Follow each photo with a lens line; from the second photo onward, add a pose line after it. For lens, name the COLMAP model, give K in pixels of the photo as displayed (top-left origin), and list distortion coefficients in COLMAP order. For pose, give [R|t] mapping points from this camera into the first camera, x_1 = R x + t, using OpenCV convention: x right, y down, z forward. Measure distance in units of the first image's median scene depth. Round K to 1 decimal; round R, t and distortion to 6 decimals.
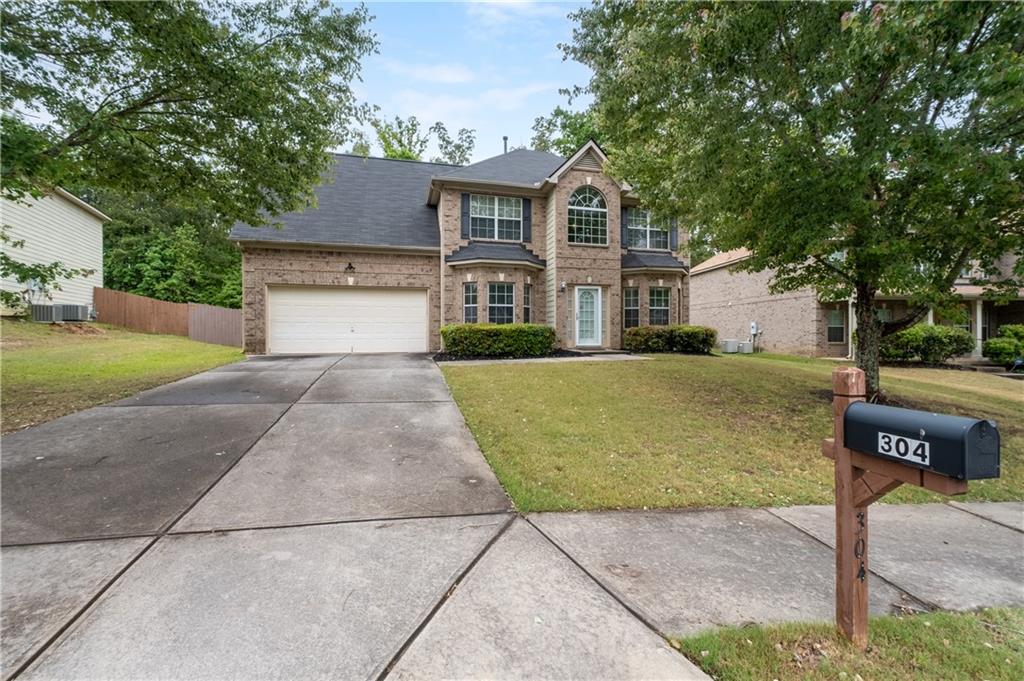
lens RADIAL K [[446.2, 0, 512.0], [0, 446.2, 340.5], [0, 0, 1]] dist [-0.001240, -0.000225]
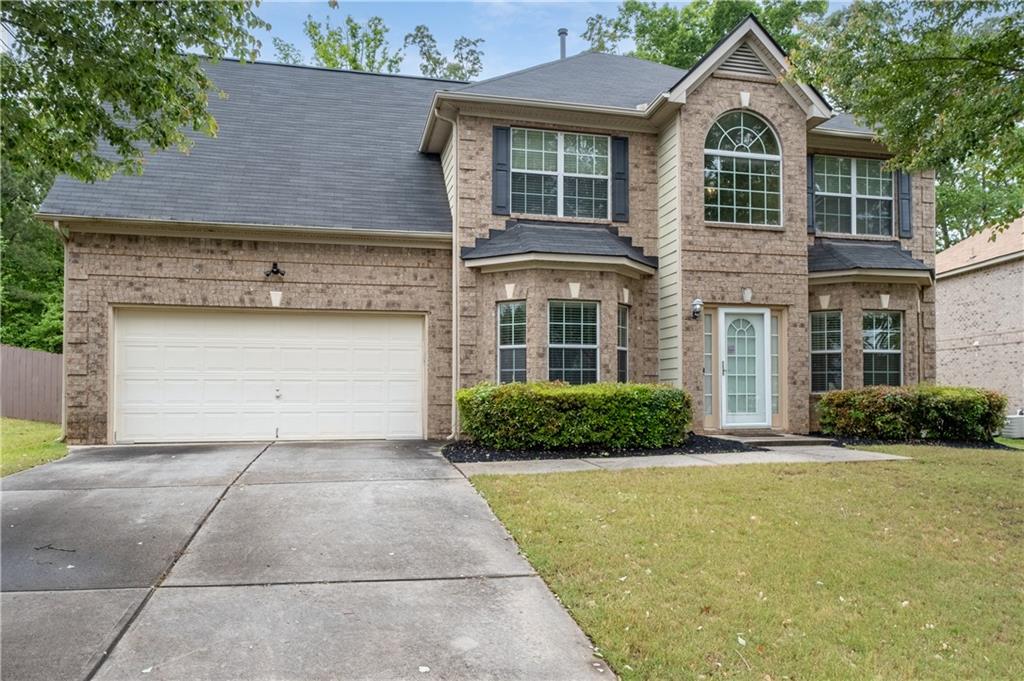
lens RADIAL K [[757.0, 0, 510.4], [0, 757.0, 384.9], [0, 0, 1]] dist [0.008742, -0.002603]
pose [[0.999567, 0.000681, -0.029426, -0.067855], [-0.001509, 0.999604, -0.028112, -0.011160], [0.029395, 0.028144, 0.999172, 0.146227]]
